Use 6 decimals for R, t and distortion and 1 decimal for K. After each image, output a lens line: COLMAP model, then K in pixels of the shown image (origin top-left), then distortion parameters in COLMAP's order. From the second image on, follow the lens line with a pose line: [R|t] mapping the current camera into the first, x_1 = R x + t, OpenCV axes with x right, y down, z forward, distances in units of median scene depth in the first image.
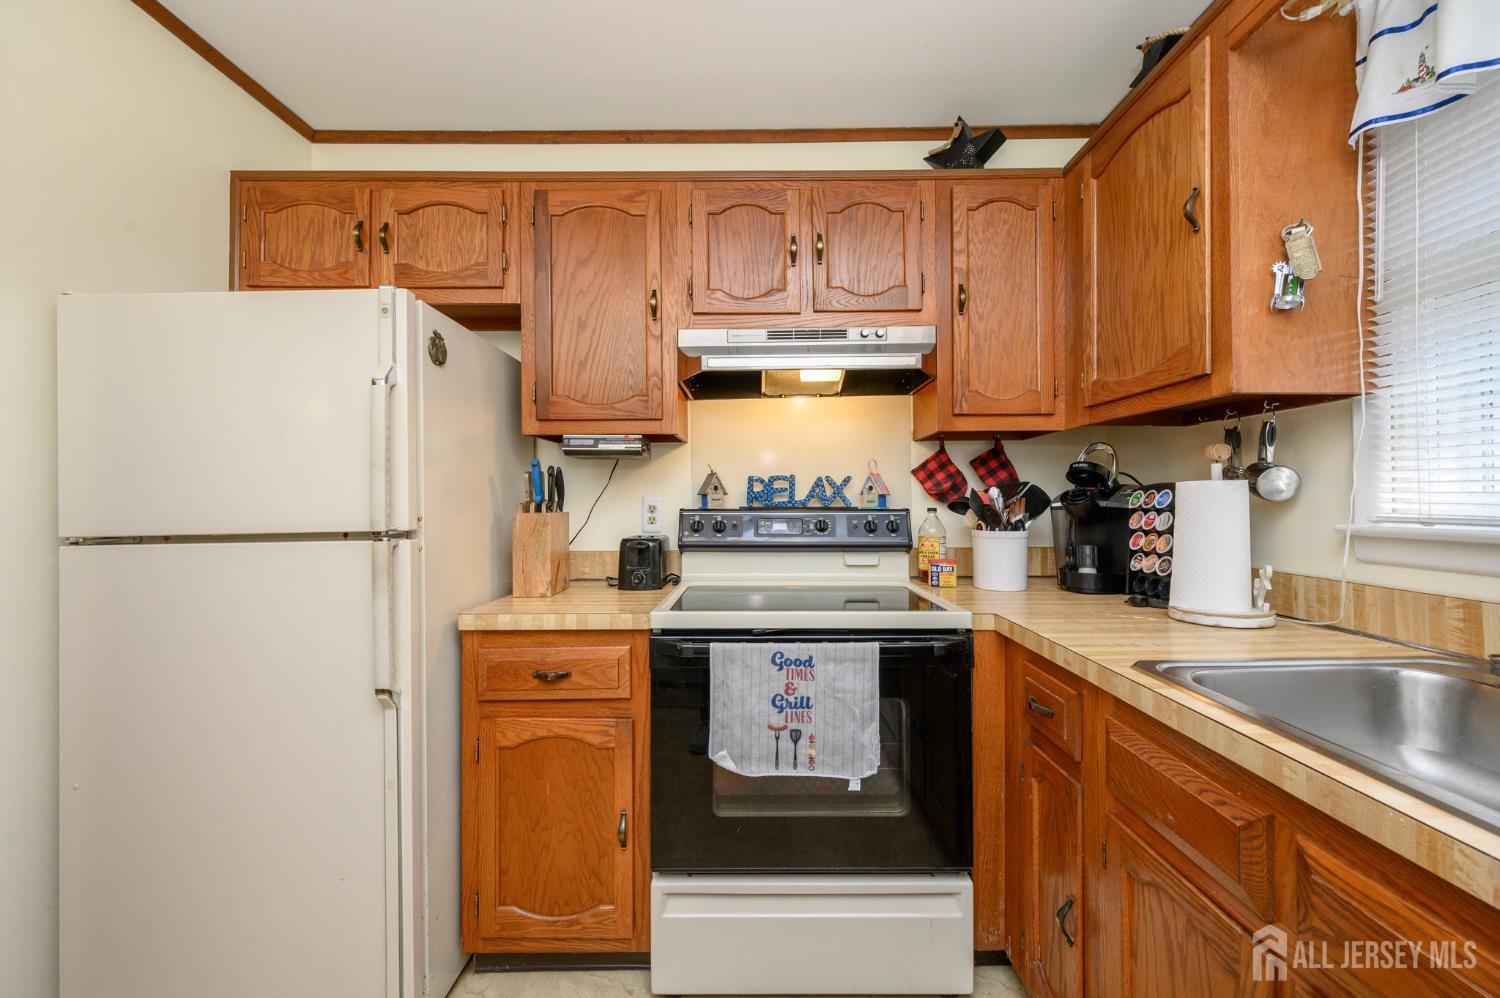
lens RADIAL K [[588.5, 0, 746.0], [0, 588.5, 498.7], [0, 0, 1]] dist [-0.000970, 0.000019]
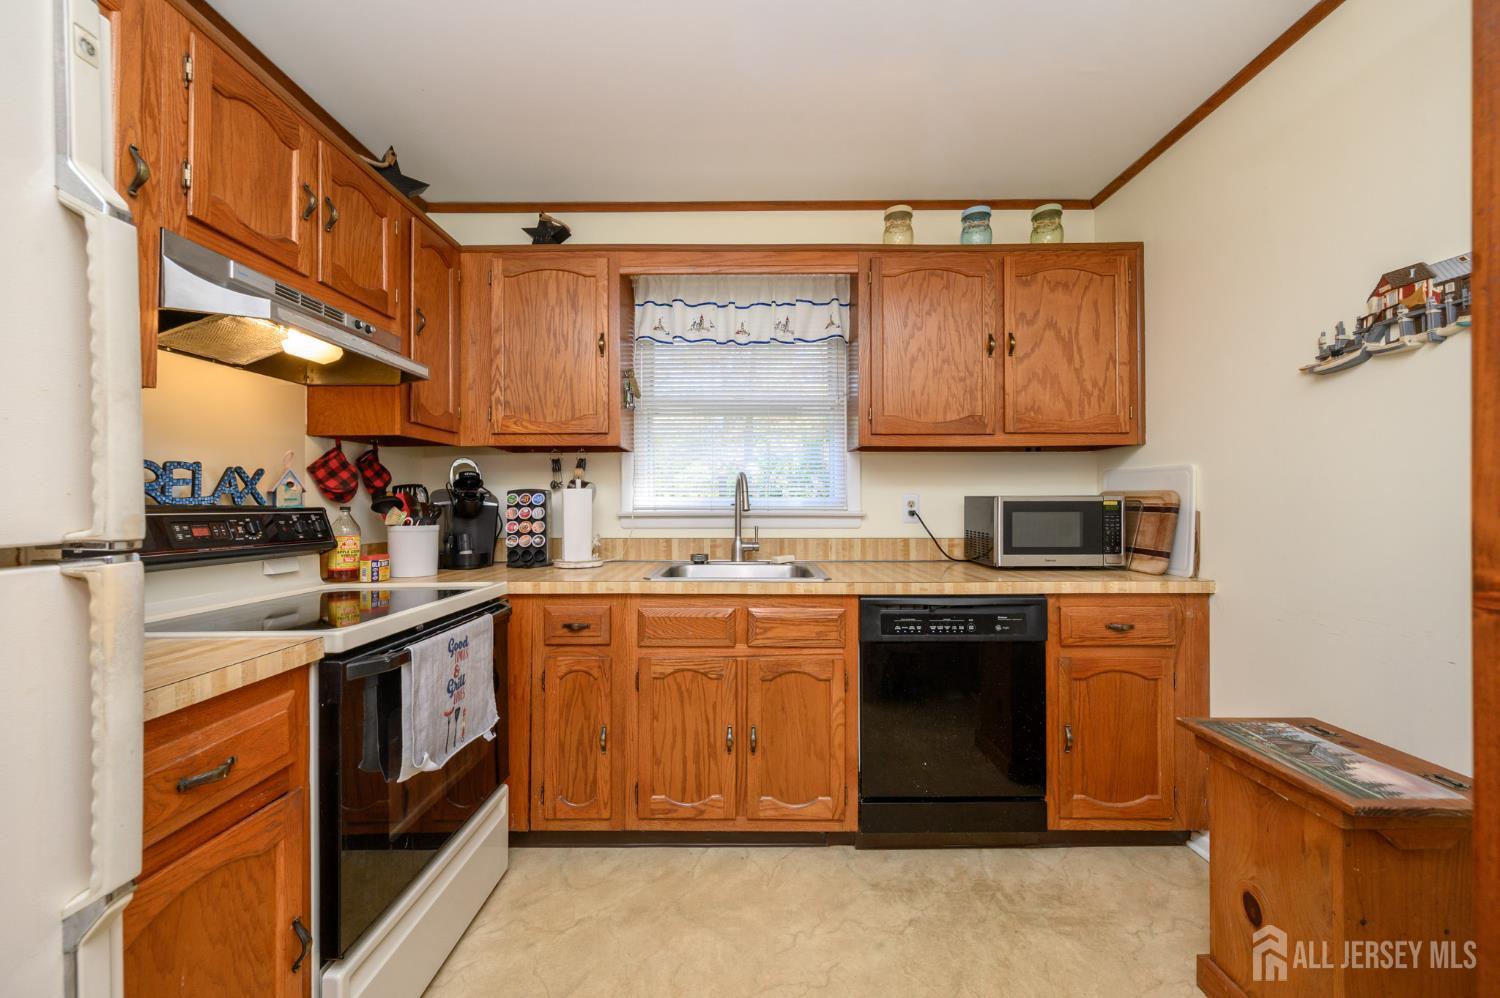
lens RADIAL K [[588.5, 0, 746.0], [0, 588.5, 498.7], [0, 0, 1]] dist [-0.000970, 0.000019]
pose [[0.011883, 0.013724, 0.999835, -0.807906], [0.000147, 0.999906, -0.013727, 0.020094], [-0.999929, 0.000310, 0.011880, 0.377716]]
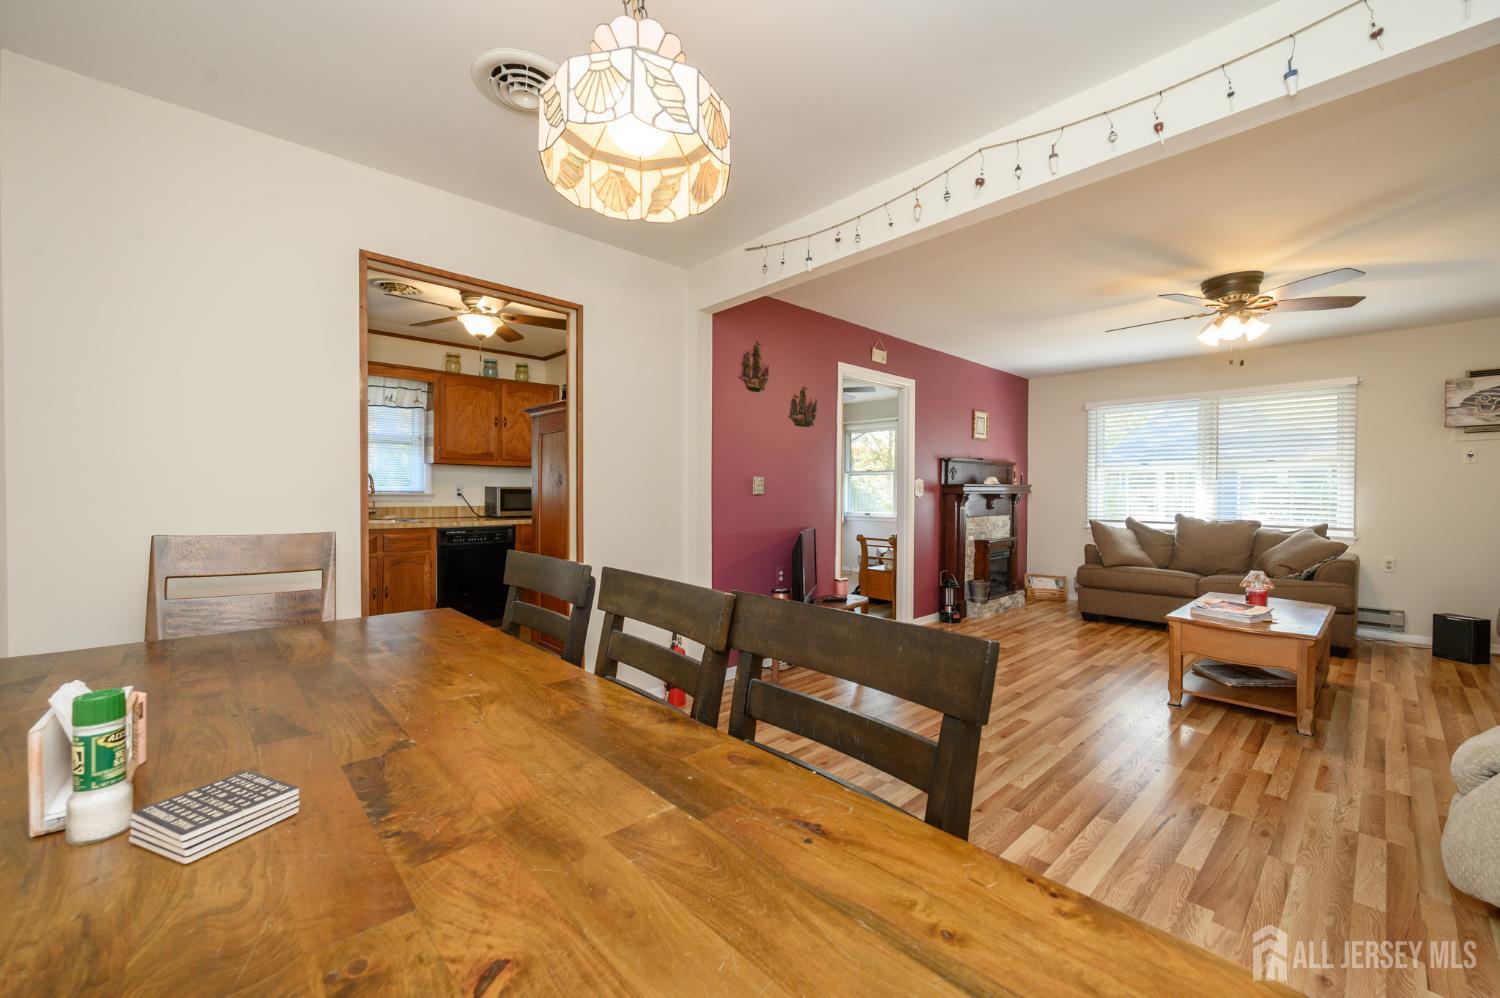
lens RADIAL K [[588.5, 0, 746.0], [0, 588.5, 498.7], [0, 0, 1]] dist [-0.000970, 0.000019]
pose [[-0.672089, -0.002222, 0.740467, -2.710340], [-0.001564, 0.999998, 0.001581, 0.052021], [-0.740469, -0.000096, -0.672090, 0.964006]]
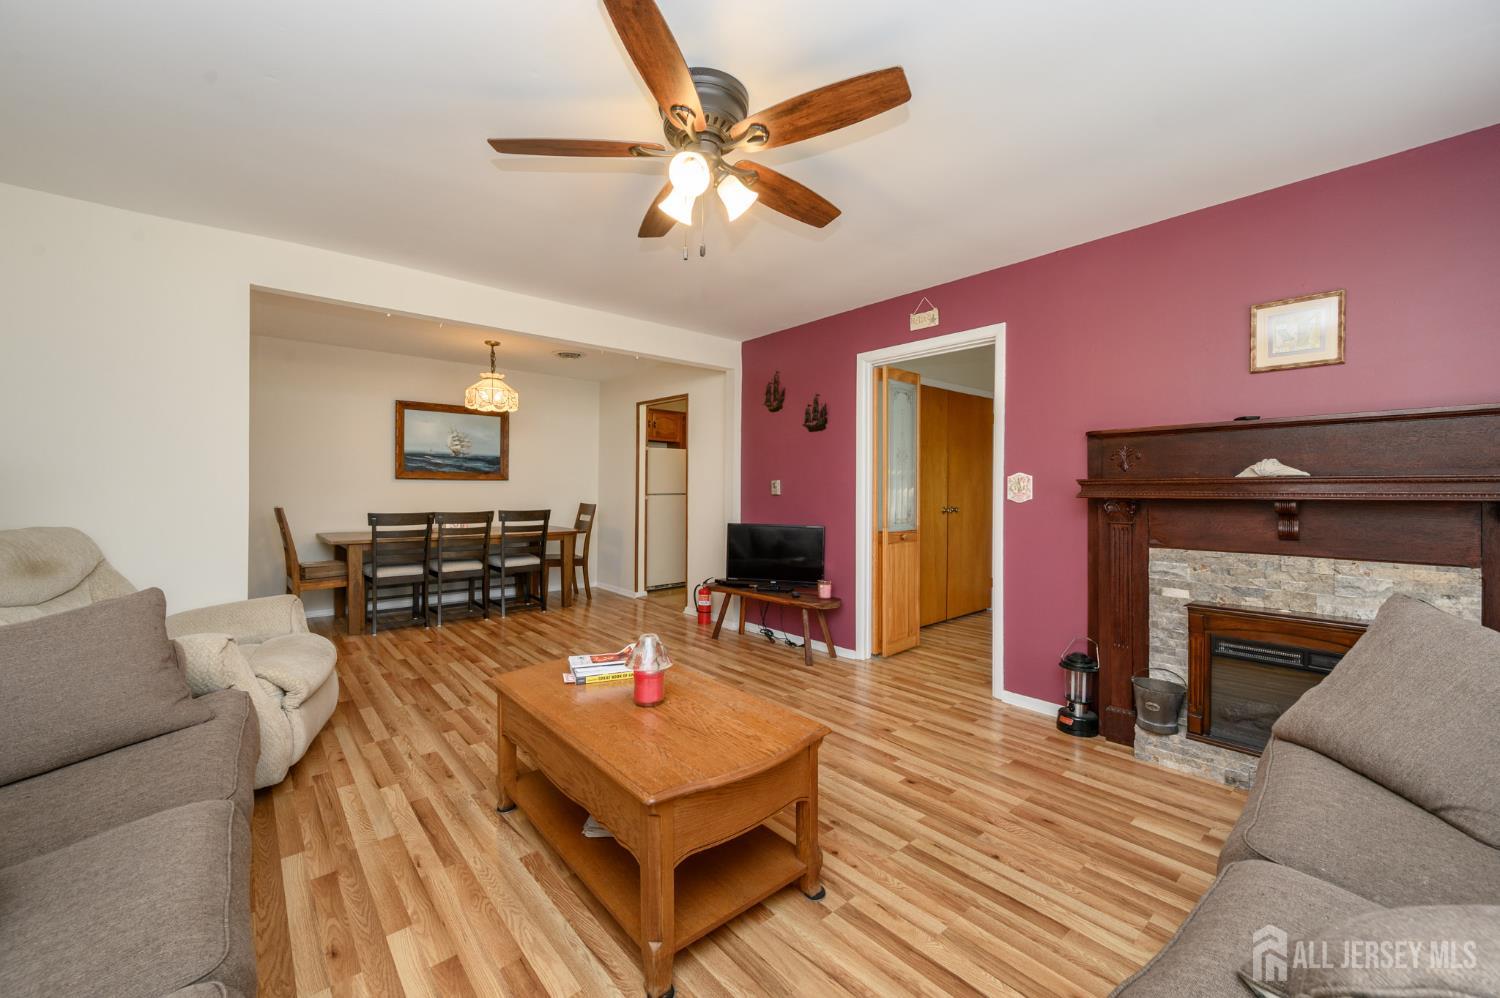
lens RADIAL K [[590.8, 0, 748.8], [0, 590.8, 493.0], [0, 0, 1]] dist [0.000570, -0.000094]
pose [[0.759855, 0.008724, 0.650034, -2.994088], [-0.014208, 0.999894, 0.003189, 0.021855], [-0.649938, -0.011658, 0.759898, -2.773945]]
